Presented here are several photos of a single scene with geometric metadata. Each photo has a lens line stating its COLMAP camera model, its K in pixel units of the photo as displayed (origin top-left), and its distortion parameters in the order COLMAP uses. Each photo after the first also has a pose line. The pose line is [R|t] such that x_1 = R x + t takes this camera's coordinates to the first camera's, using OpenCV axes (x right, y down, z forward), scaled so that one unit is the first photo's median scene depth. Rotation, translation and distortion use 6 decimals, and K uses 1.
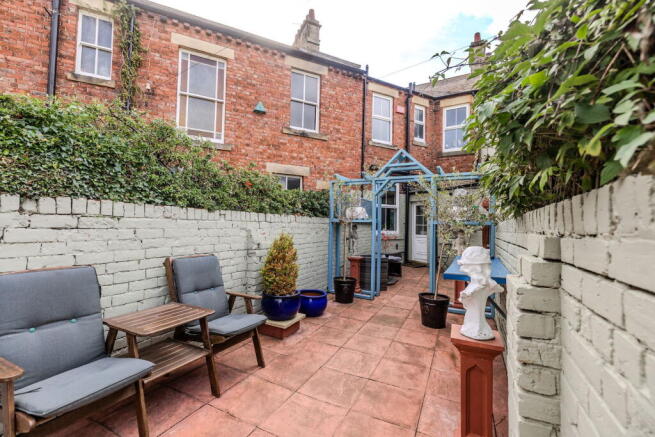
lens RADIAL K [[287.1, 0, 325.9], [0, 287.1, 214.8], [0, 0, 1]] dist [0.001226, 0.000105]
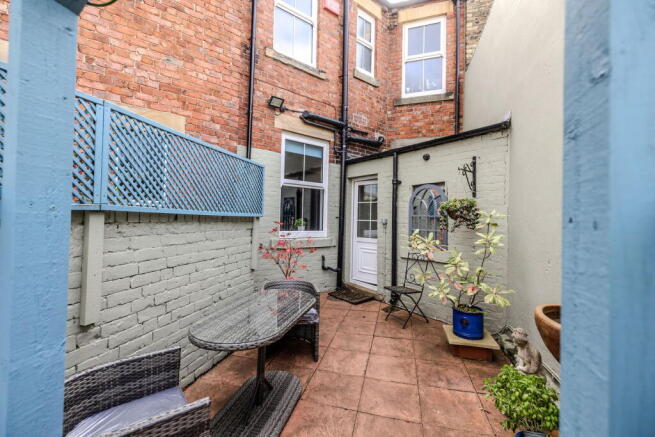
lens RADIAL K [[287.1, 0, 325.9], [0, 287.1, 214.8], [0, 0, 1]] dist [0.001226, 0.000105]
pose [[0.981909, 0.002412, 0.189339, 0.148126], [-0.008055, 0.999546, 0.029042, 0.010202], [-0.189183, -0.030042, 0.981482, 0.465512]]
